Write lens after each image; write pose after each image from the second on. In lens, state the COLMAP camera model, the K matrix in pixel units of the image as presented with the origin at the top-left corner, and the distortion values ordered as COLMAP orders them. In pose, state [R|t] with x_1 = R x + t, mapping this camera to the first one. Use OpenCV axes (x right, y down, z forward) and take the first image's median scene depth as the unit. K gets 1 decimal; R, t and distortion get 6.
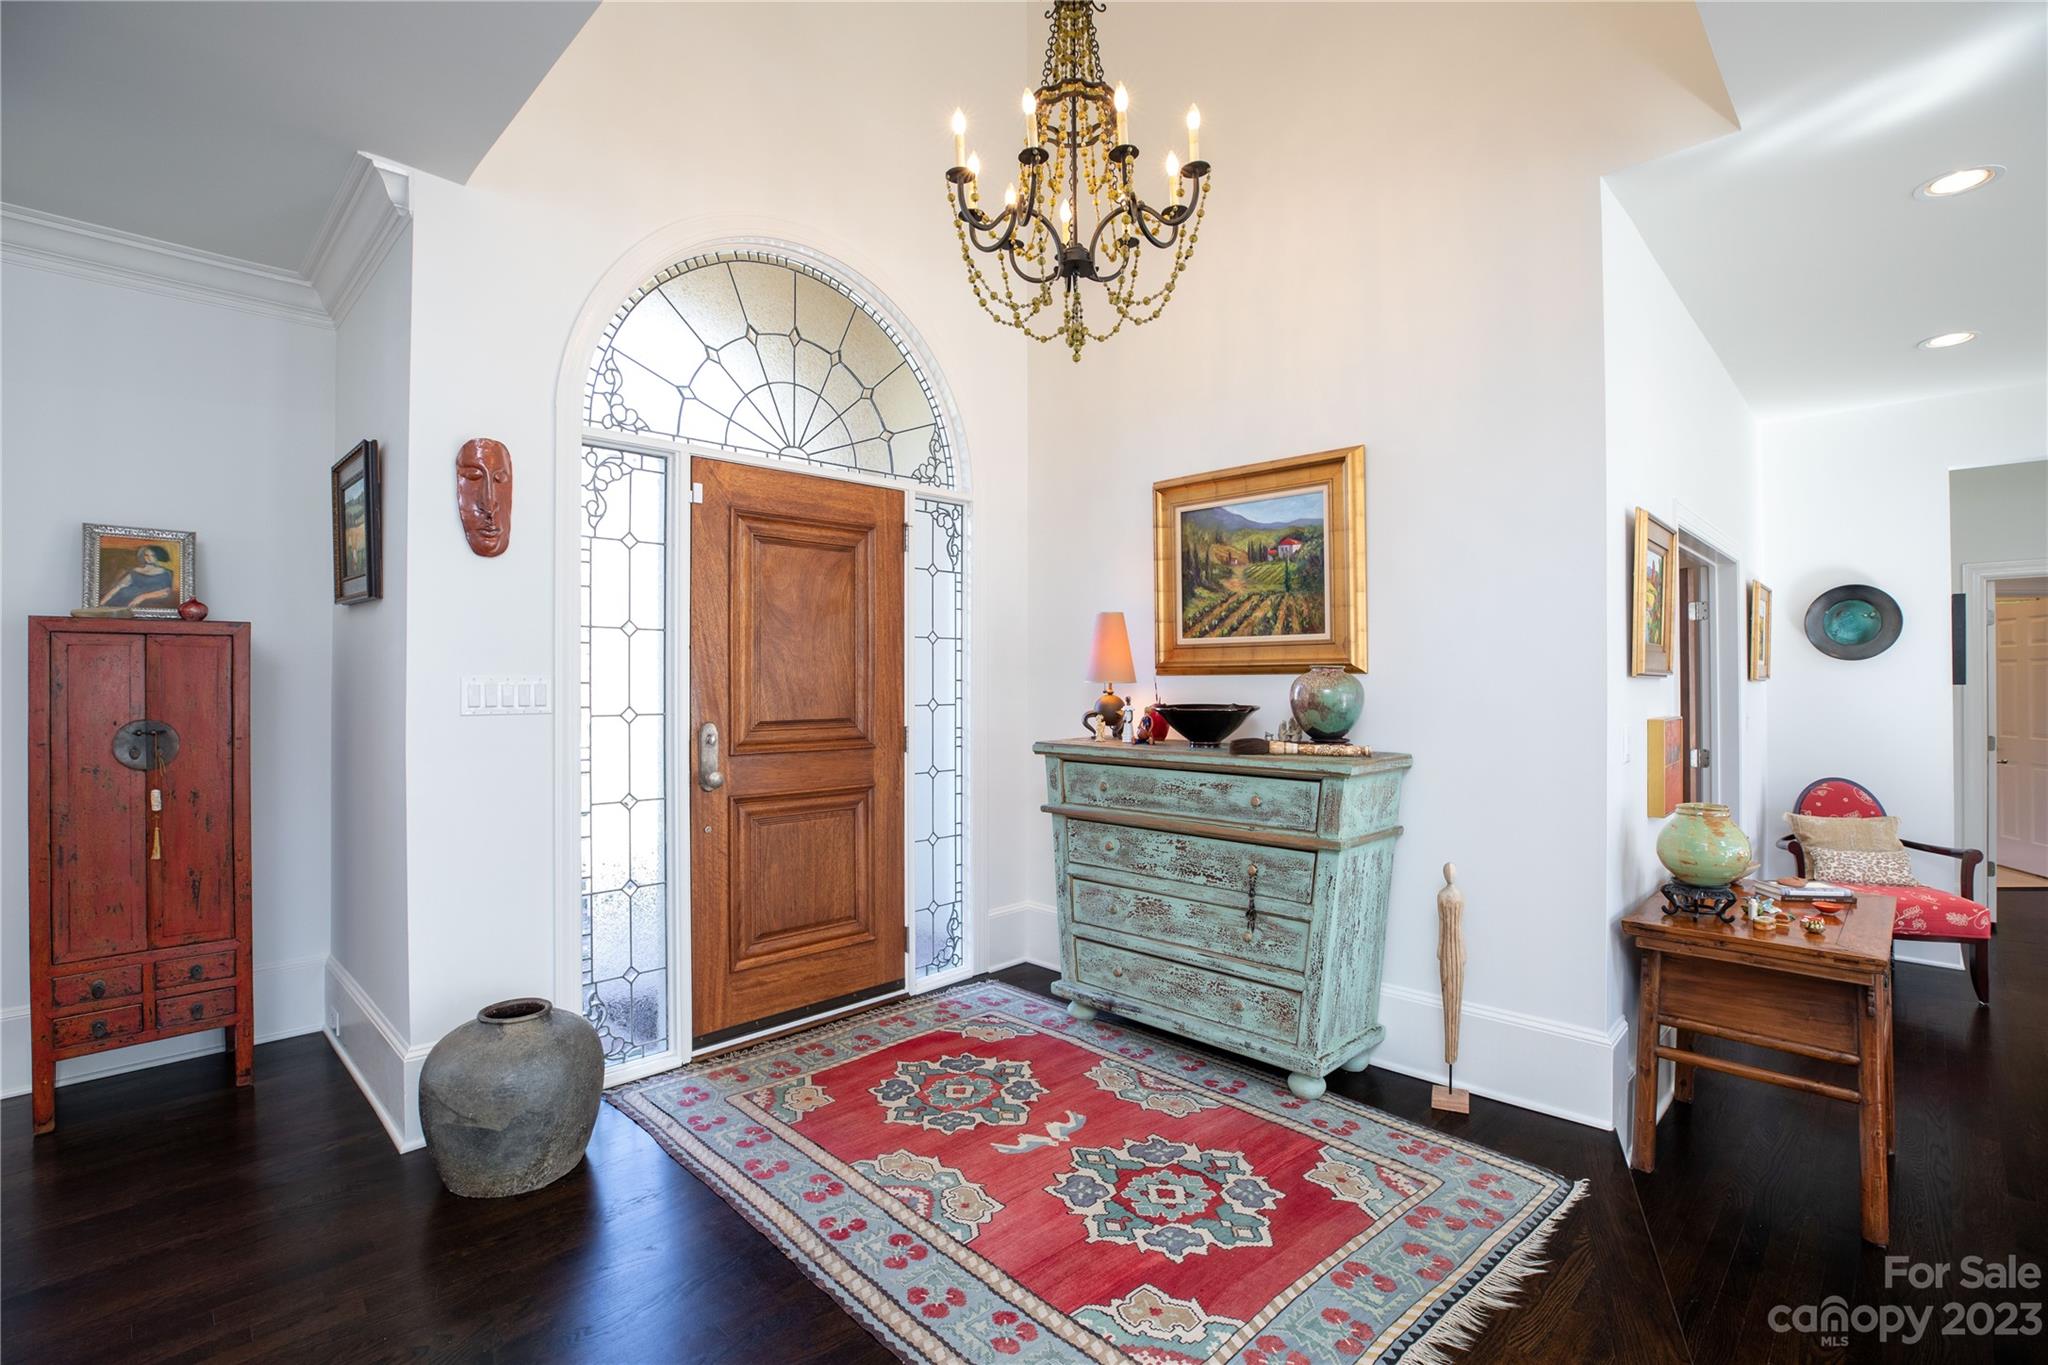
lens RADIAL K [[939.2, 0, 1020.0], [0, 939.2, 677.0], [0, 0, 1]] dist [-0.033203, 0.002785]
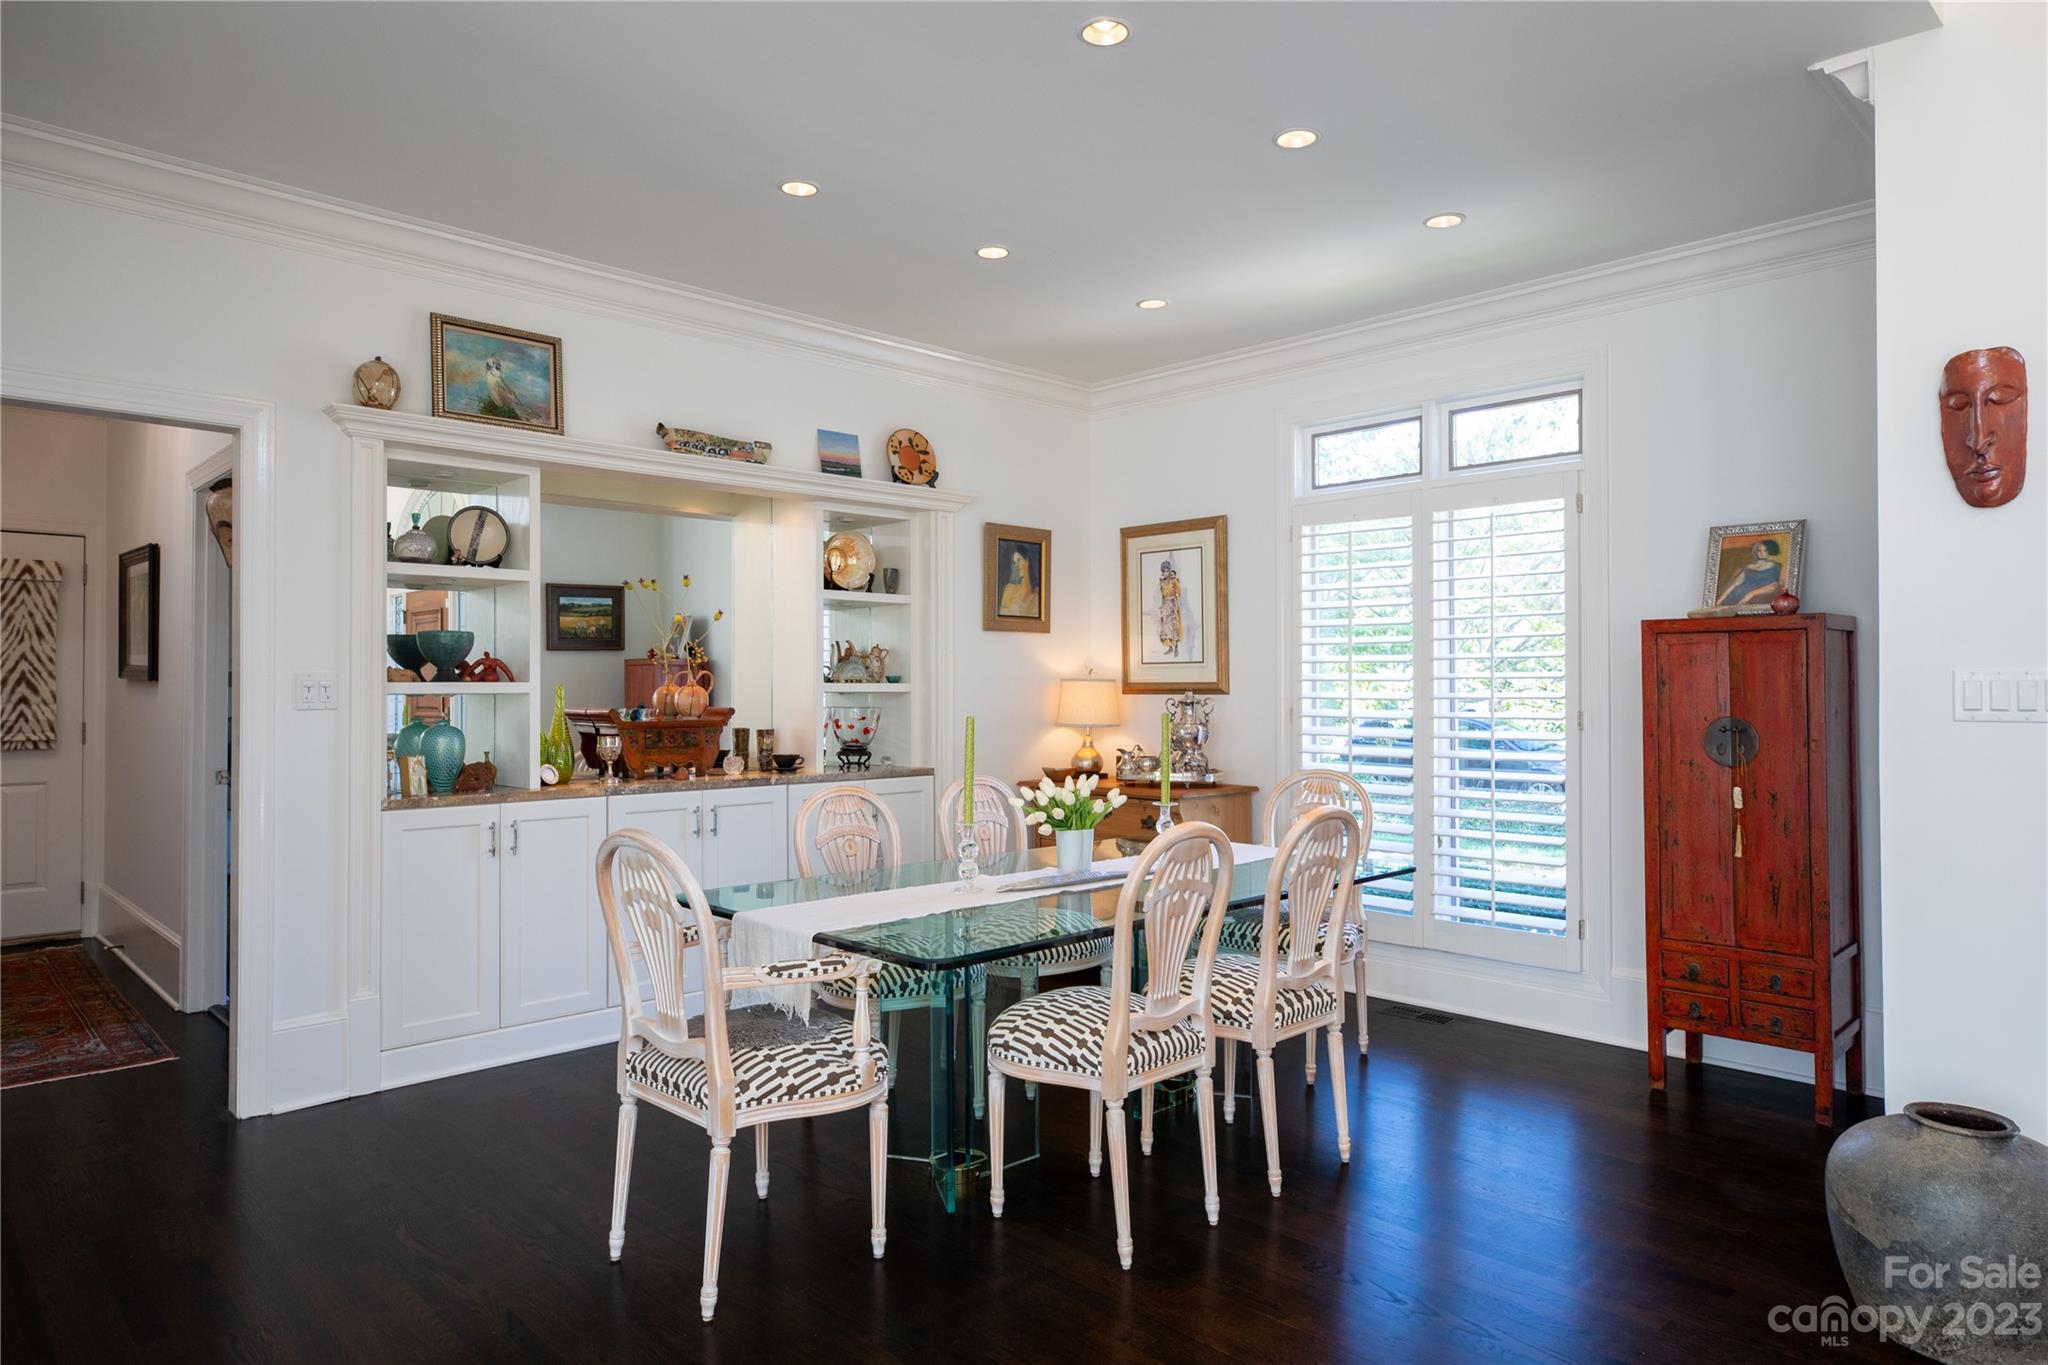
lens RADIAL K [[1235.4, 0, 1027.1], [0, 1235.4, 676.2], [0, 0, 1]] dist [0.002143, 0.000522]
pose [[-0.014884, -0.007483, -0.999861, 0.404390], [0.006539, 0.999950, -0.007581, 0.007248], [0.999868, -0.006651, -0.014834, 0.238950]]
